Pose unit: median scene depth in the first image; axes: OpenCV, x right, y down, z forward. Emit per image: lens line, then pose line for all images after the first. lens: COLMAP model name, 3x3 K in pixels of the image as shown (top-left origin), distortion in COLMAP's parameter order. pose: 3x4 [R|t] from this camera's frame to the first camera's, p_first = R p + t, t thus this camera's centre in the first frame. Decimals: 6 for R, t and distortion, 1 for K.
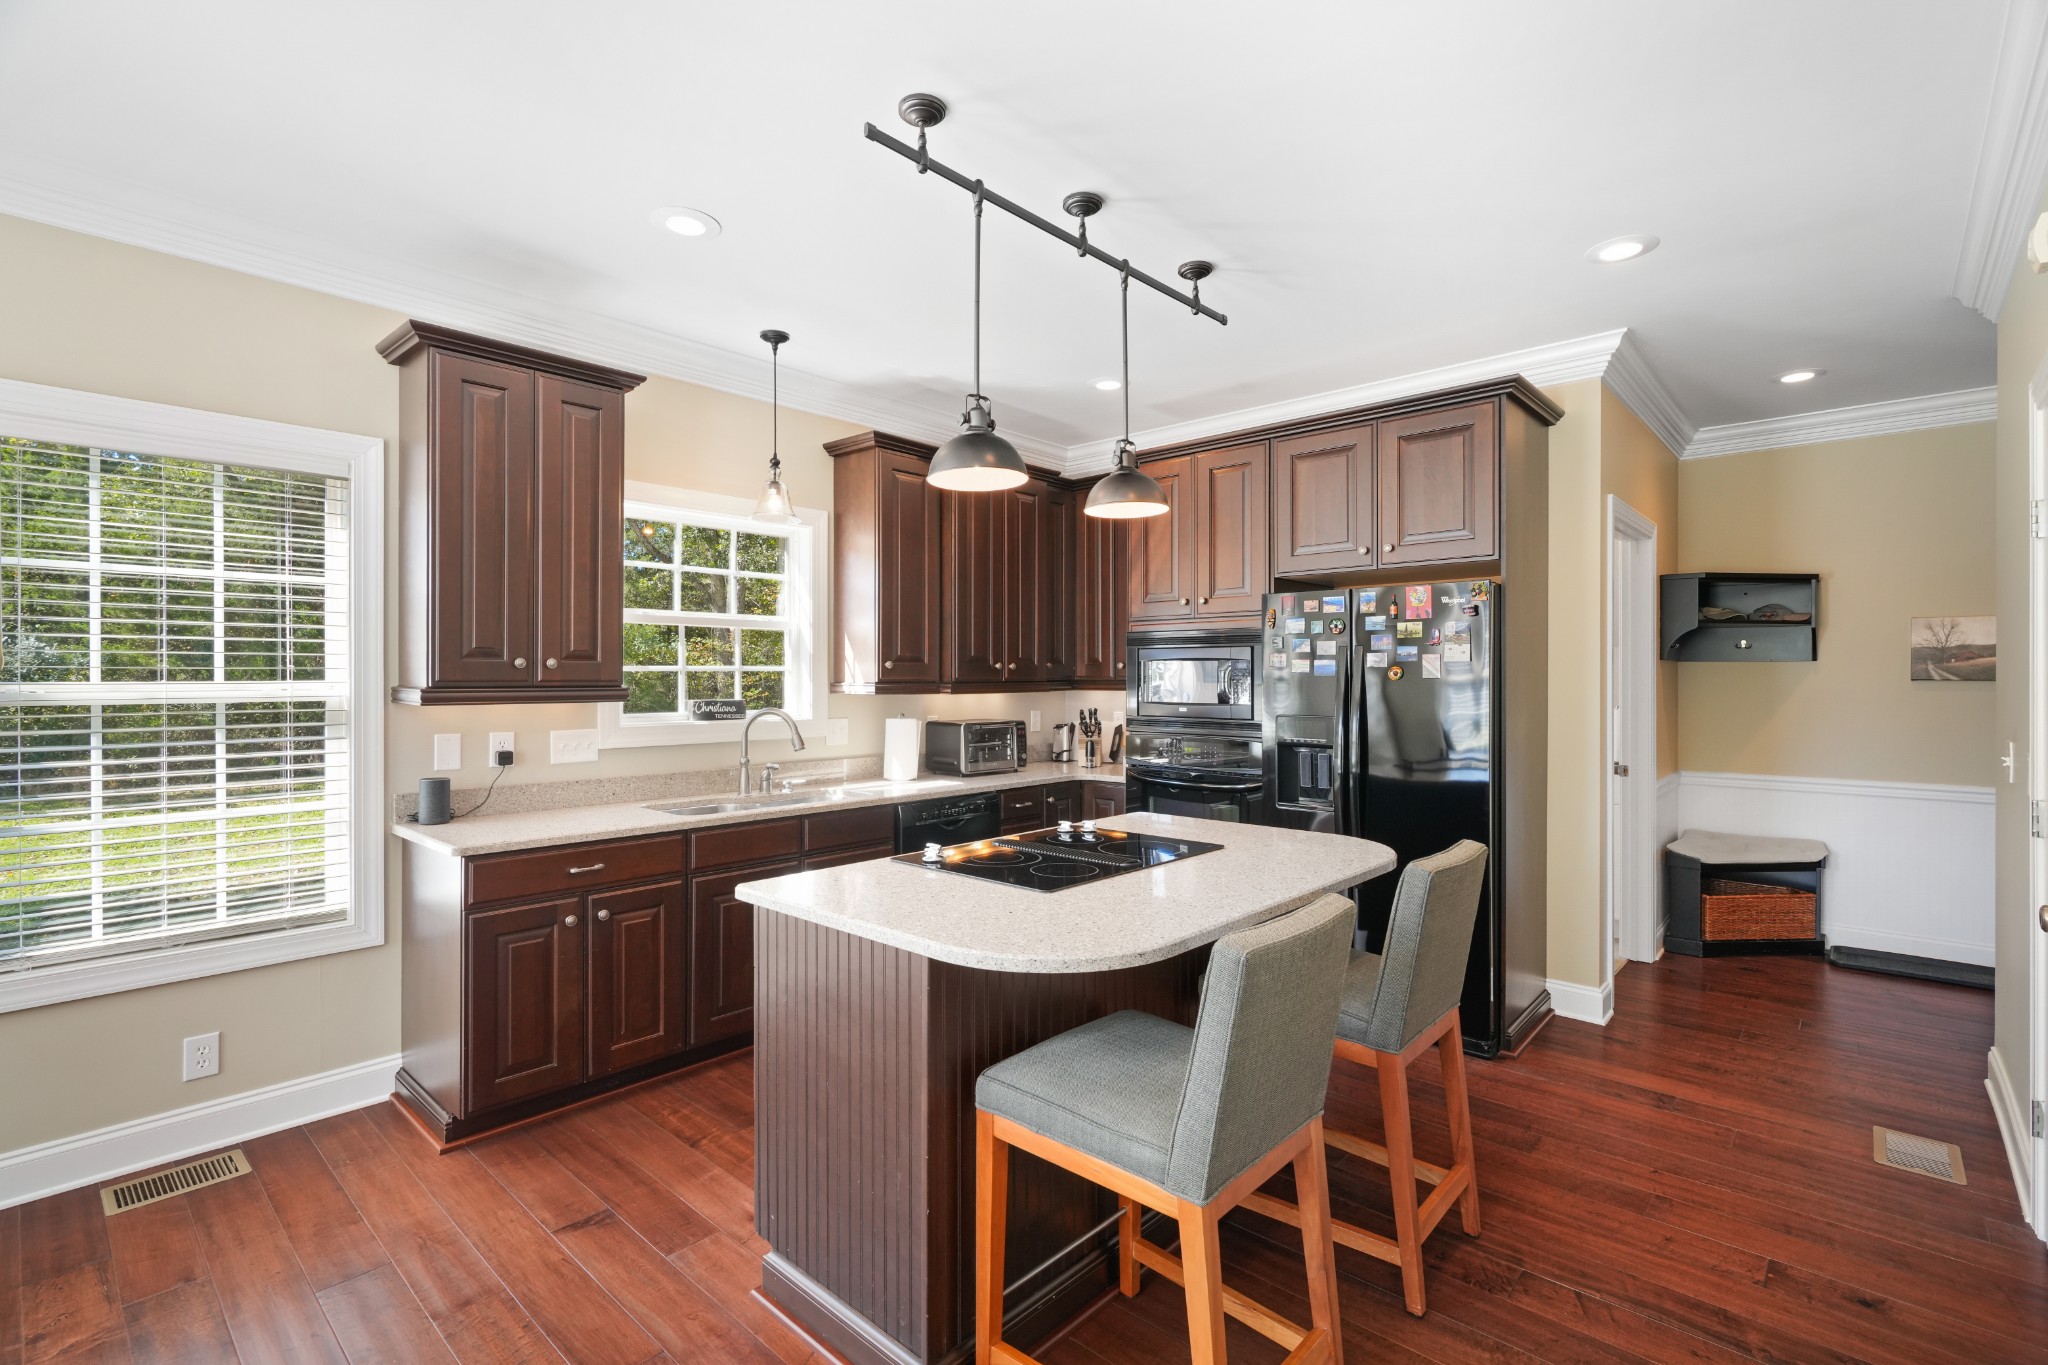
lens RADIAL K [[942.4, 0, 1014.6], [0, 942.4, 681.2], [0, 0, 1]] dist [0.001333, -0.001137]
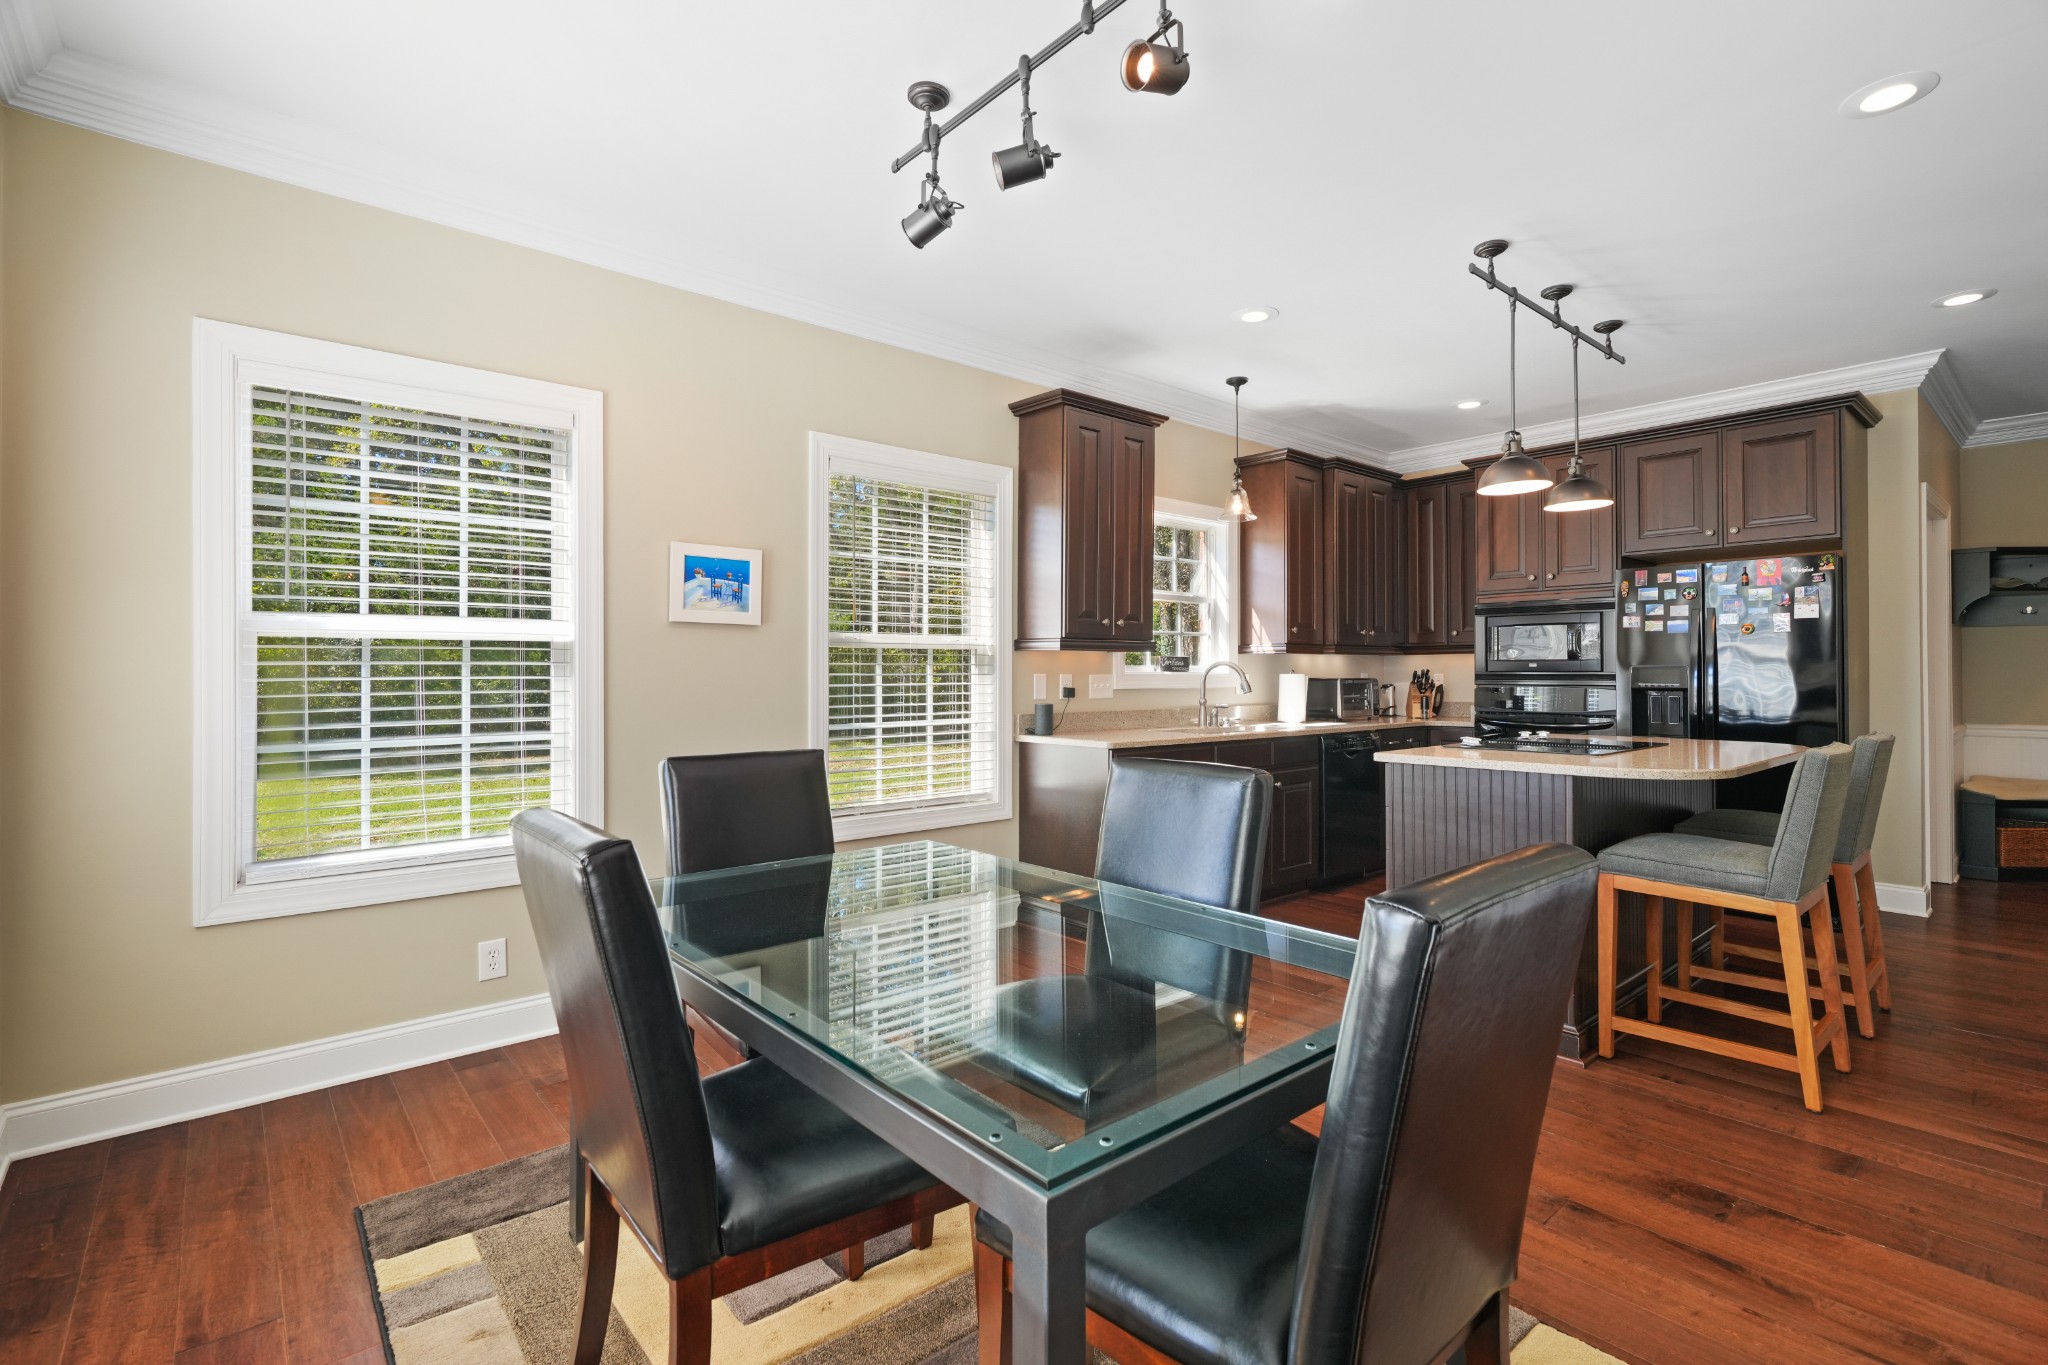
lens RADIAL K [[942.4, 0, 1027.3], [0, 942.4, 668.2], [0, 0, 1]] dist [0.001333, -0.001137]
pose [[0.993318, -0.003123, -0.115368, -0.378514], [0.002143, 0.999961, -0.008617, 0.048868], [0.115390, 0.008312, 0.993285, -0.338090]]
